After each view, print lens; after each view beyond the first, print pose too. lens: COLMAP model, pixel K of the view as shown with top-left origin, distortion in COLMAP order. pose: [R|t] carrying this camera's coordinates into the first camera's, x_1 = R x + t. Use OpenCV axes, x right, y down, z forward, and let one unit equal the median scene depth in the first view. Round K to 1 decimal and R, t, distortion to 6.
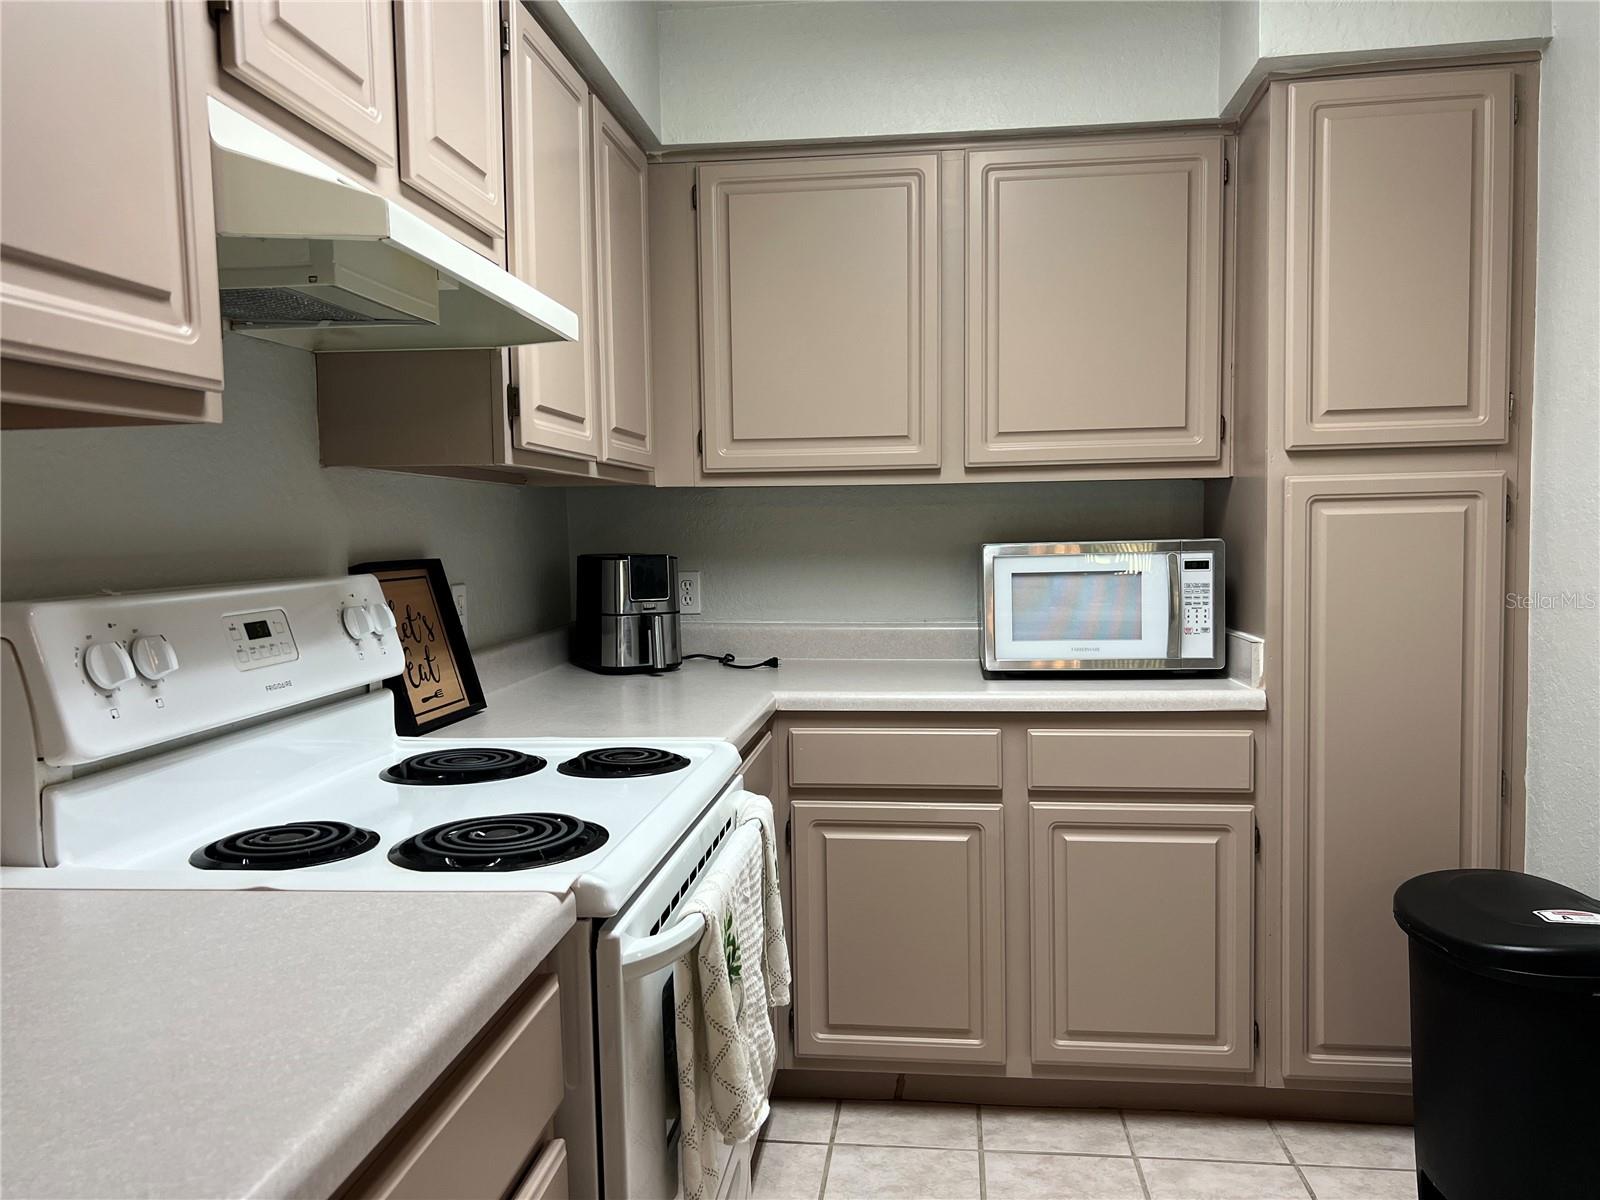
lens RADIAL K [[1206.8, 0, 794.1], [0, 1206.8, 608.6], [0, 0, 1]] dist [0.061794, -0.082897]
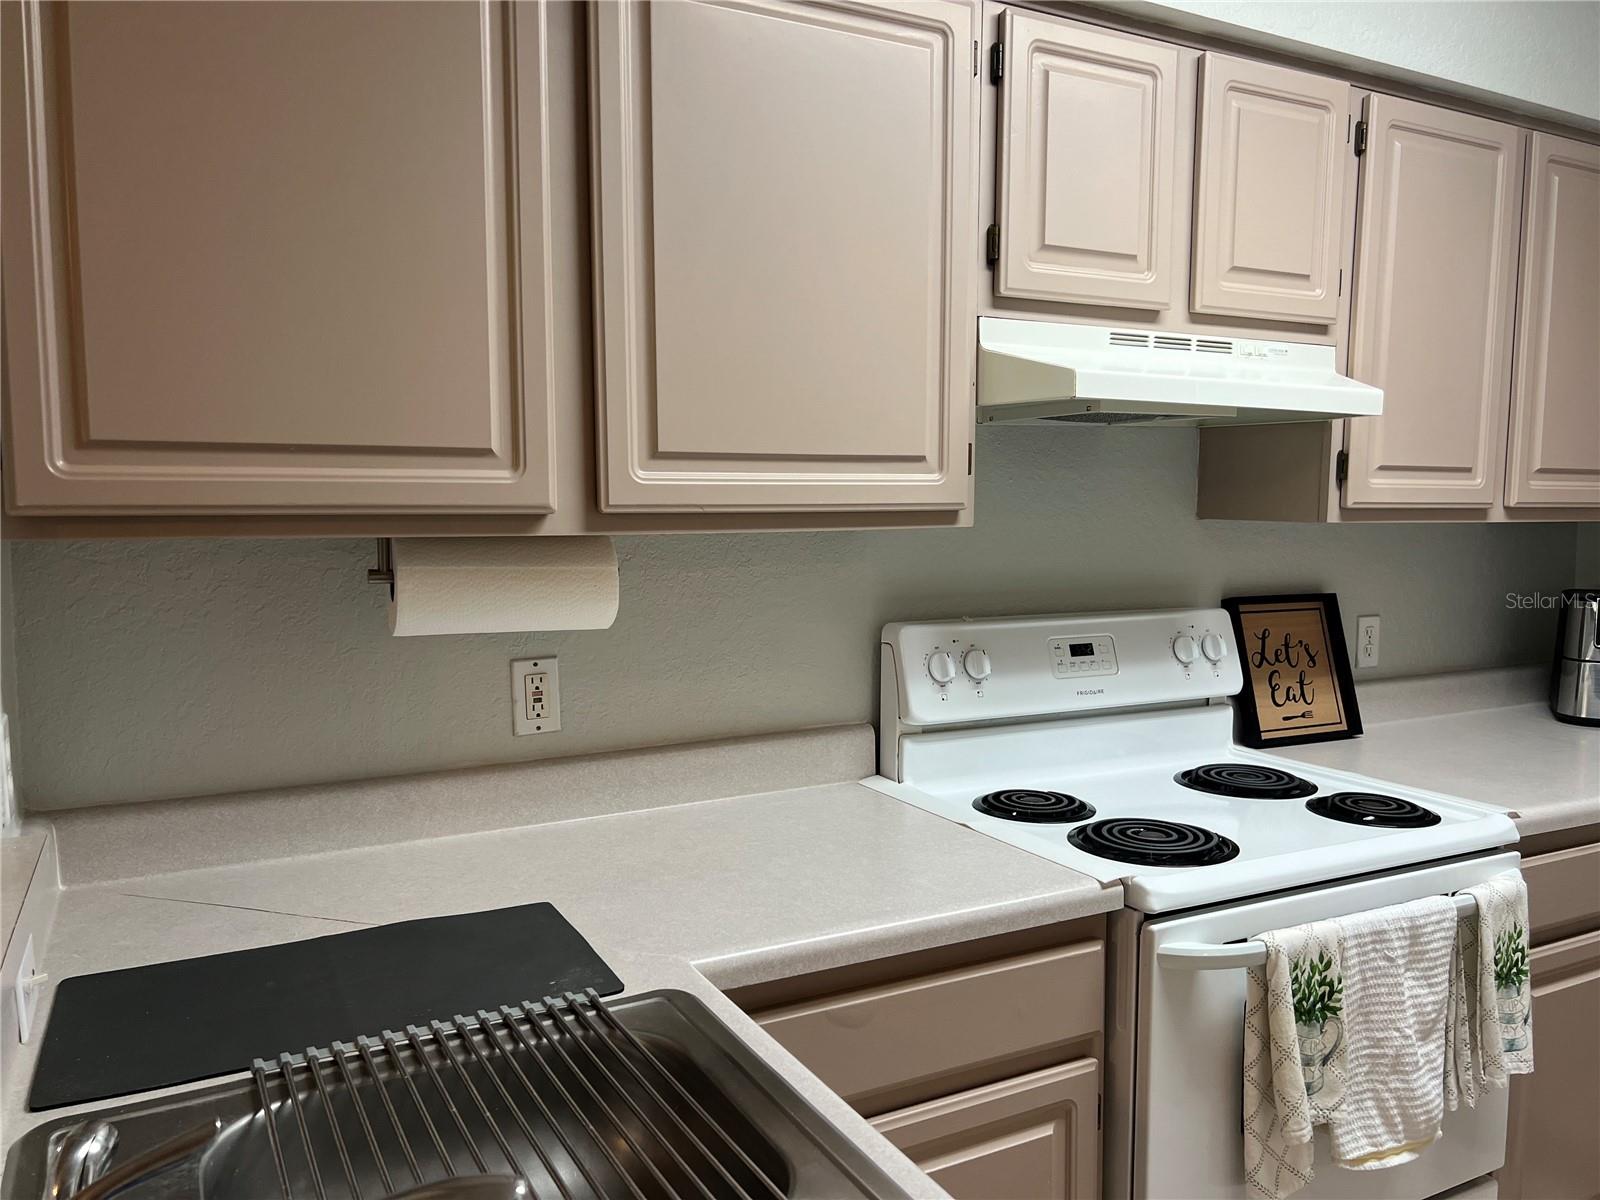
lens RADIAL K [[1206.8, 0, 795.5], [0, 1206.8, 608.4], [0, 0, 1]] dist [0.061794, -0.082897]
pose [[0.561593, 0.095248, -0.821913, 0.388521], [-0.070008, 0.995260, 0.067502, -0.076758], [0.824447, 0.019632, 0.565599, -0.035519]]
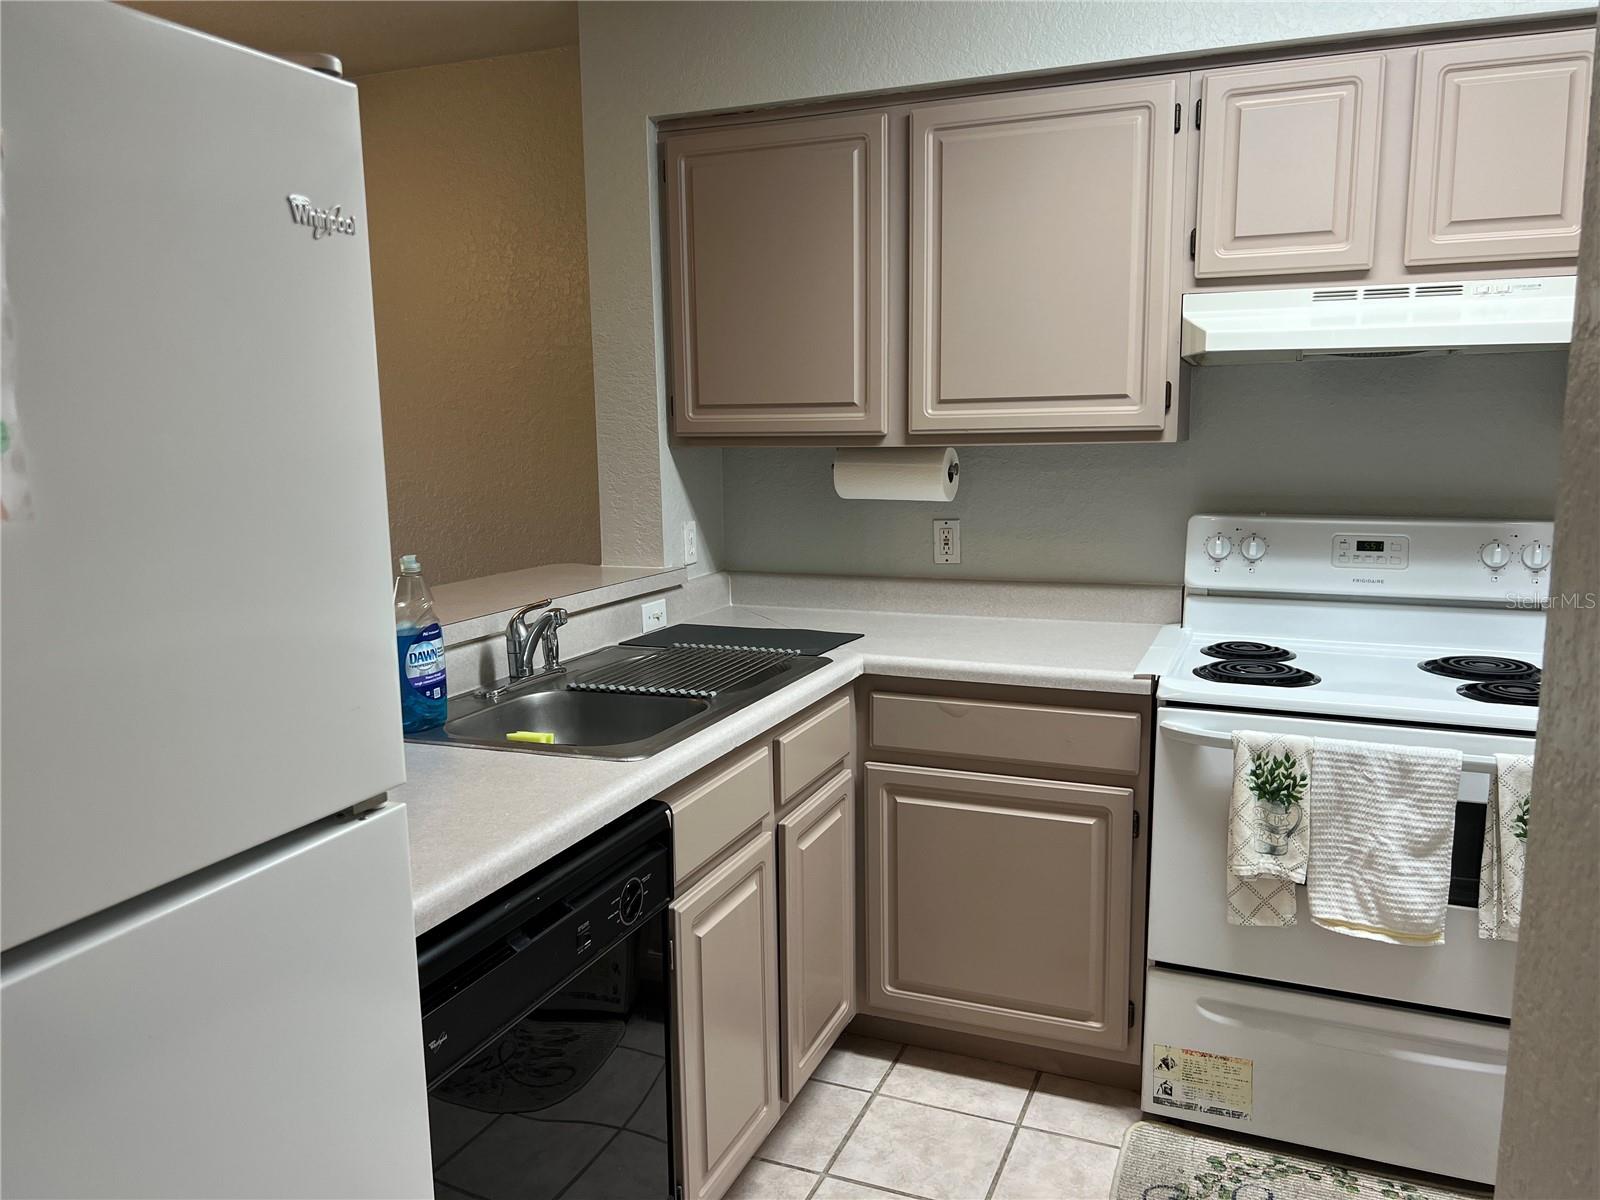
lens RADIAL K [[1206.8, 0, 785.9], [0, 1206.8, 608.2], [0, 0, 1]] dist [0.061794, -0.082897]
pose [[-0.281166, 0.168185, -0.944807, 1.069716], [-0.050846, 0.980529, 0.189675, -0.135977], [0.958311, 0.101369, -0.267140, 0.531361]]
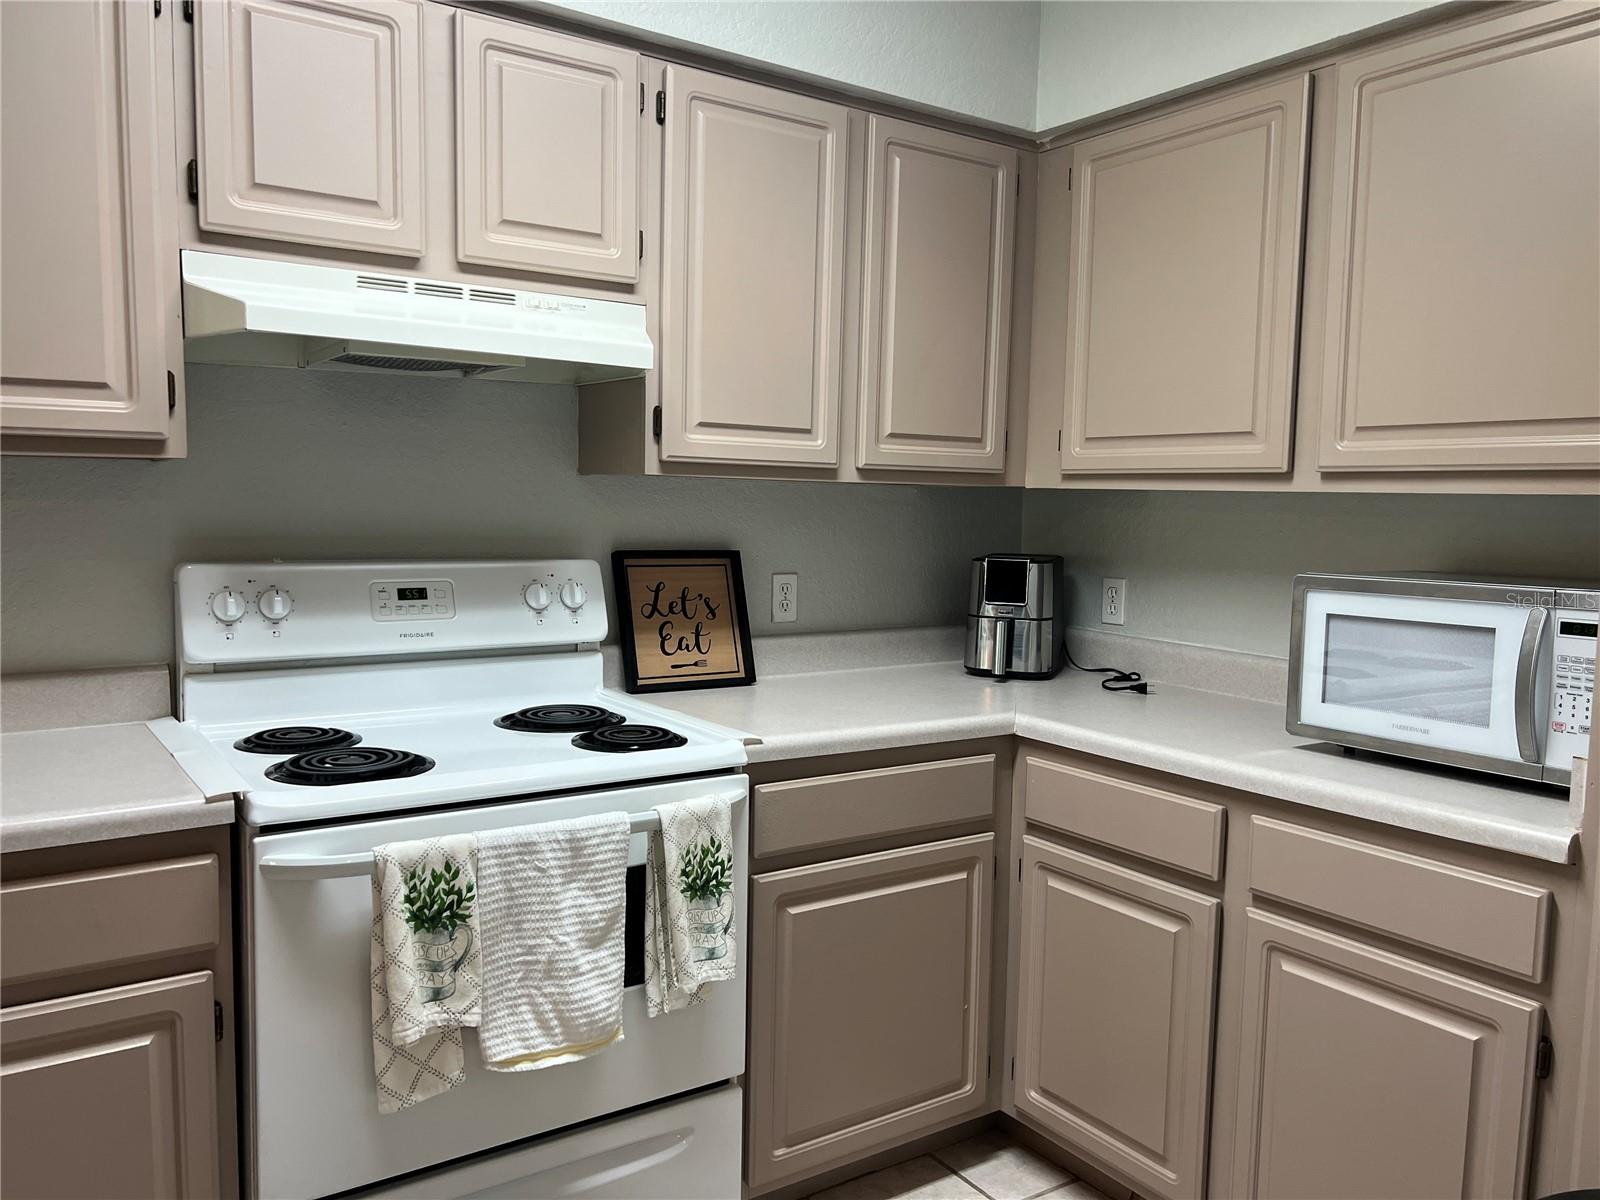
lens RADIAL K [[1206.8, 0, 803.0], [0, 1206.8, 606.2], [0, 0, 1]] dist [0.061794, -0.082897]
pose [[0.652199, 0.096194, -0.751919, 0.707158], [-0.081860, 0.995053, 0.056294, -0.065455], [0.753615, 0.024837, 0.656847, 0.323198]]
